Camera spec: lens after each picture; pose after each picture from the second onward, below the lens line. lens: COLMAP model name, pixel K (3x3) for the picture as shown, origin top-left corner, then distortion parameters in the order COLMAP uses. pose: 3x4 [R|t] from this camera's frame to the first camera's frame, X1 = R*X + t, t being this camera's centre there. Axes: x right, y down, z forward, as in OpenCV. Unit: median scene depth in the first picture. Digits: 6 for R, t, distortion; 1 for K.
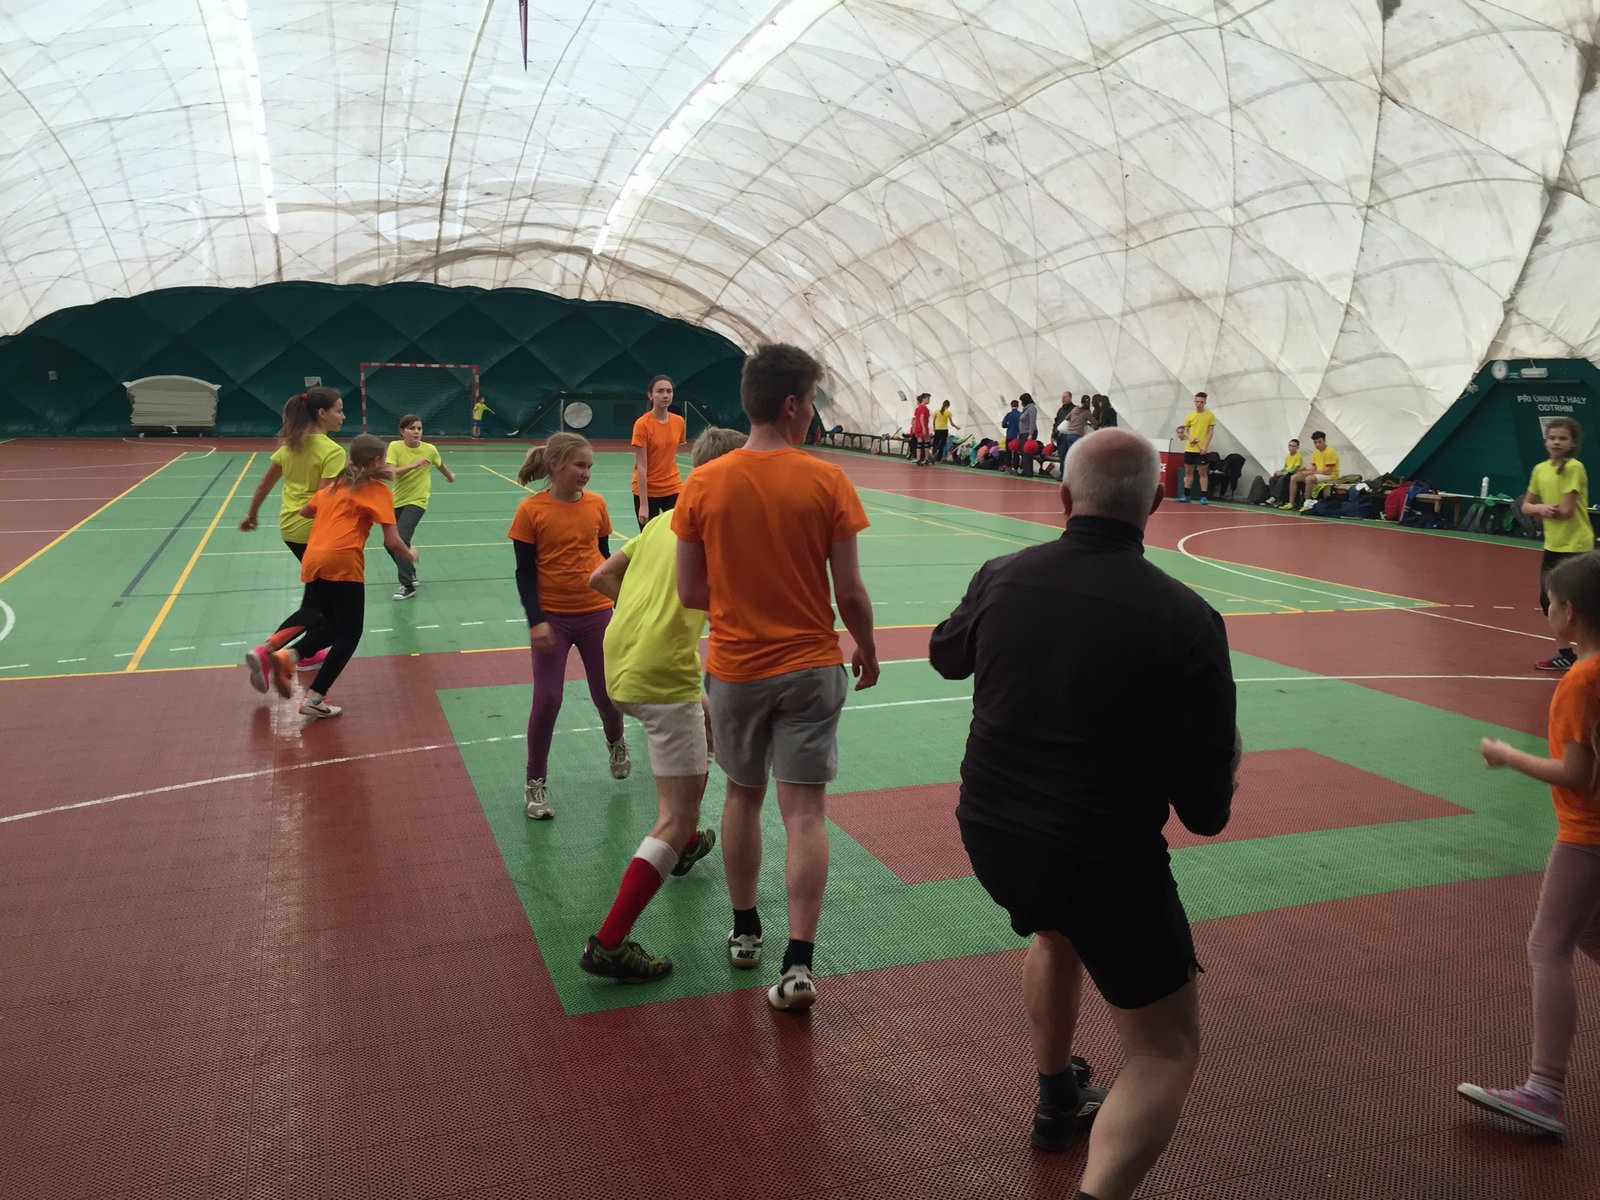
lens RADIAL K [[1414.7, 0, 800.0], [0, 1414.7, 600.0], [0, 0, 1]] dist [0.013055, -0.009159]
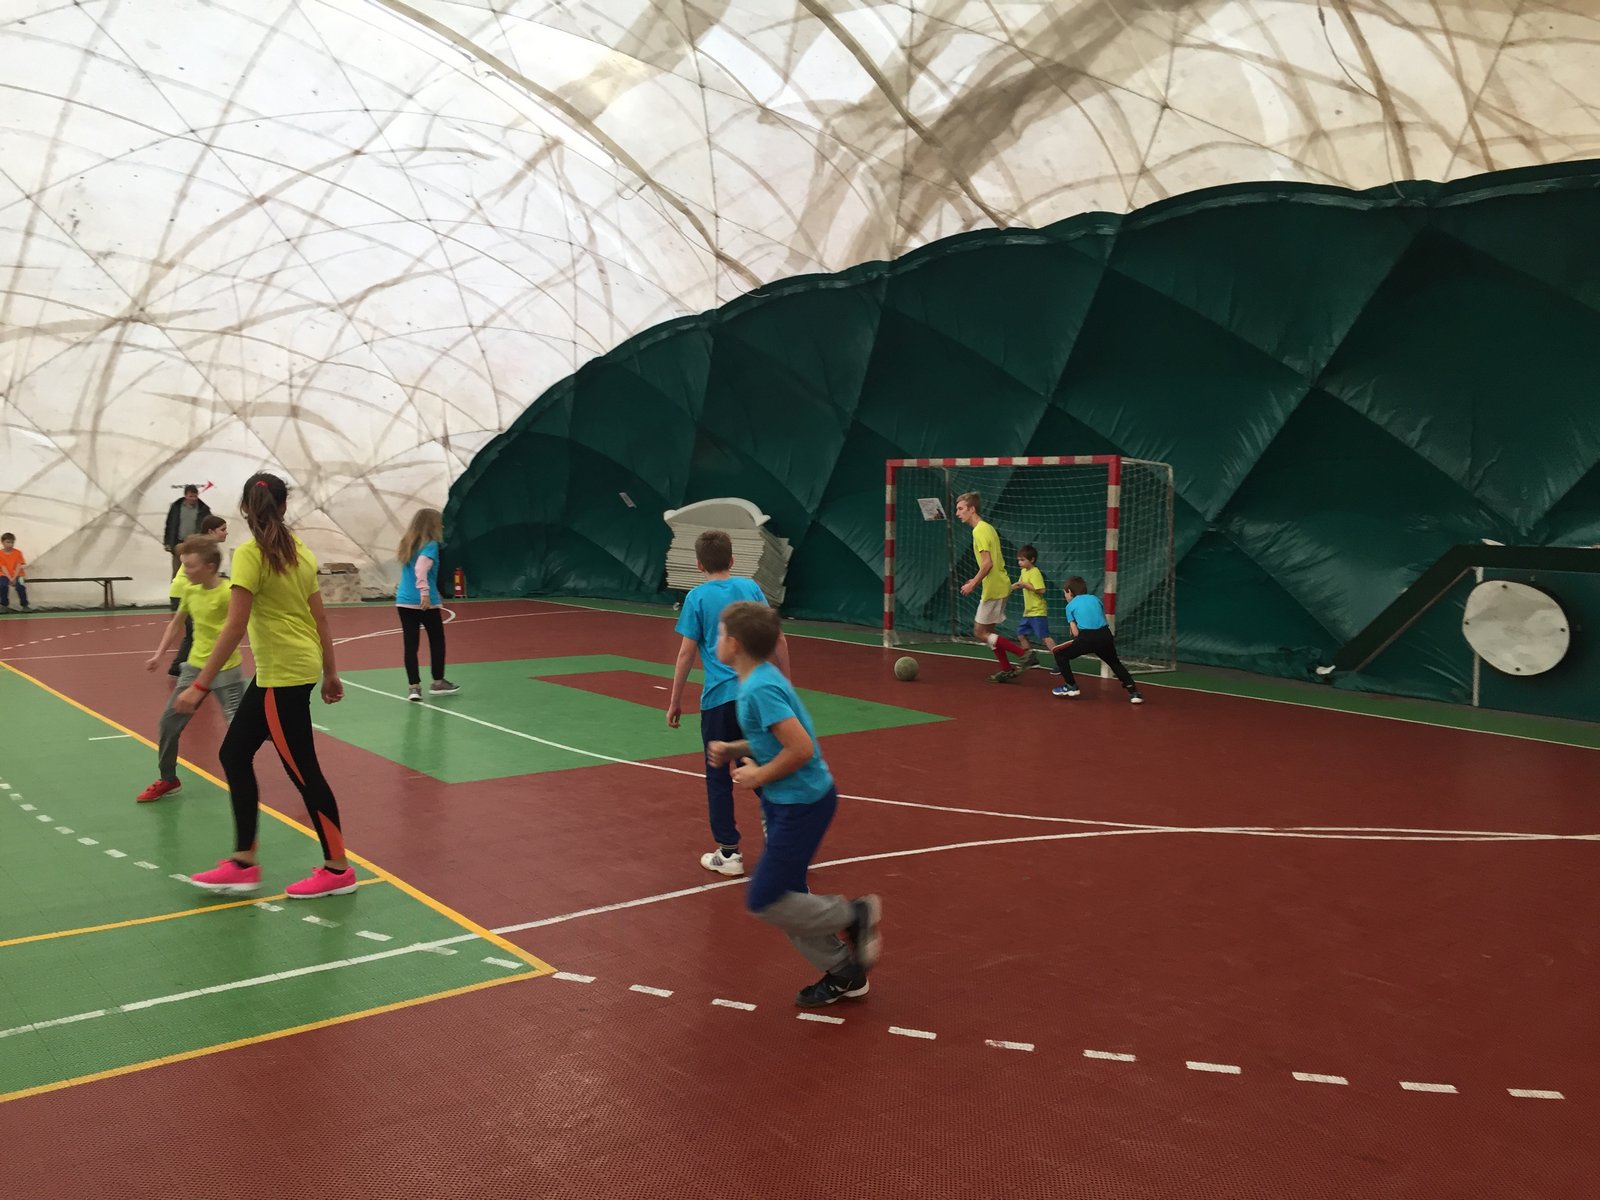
lens RADIAL K [[1313.5, 0, 800.0], [0, 1313.5, 600.0], [0, 0, 1]] dist [0.001257, -0.003428]
pose [[0.344443, 0.056824, -0.937086, 0.034267], [-0.154566, 0.987978, 0.003097, -0.123692], [0.925996, 0.143775, 0.349085, 0.840702]]
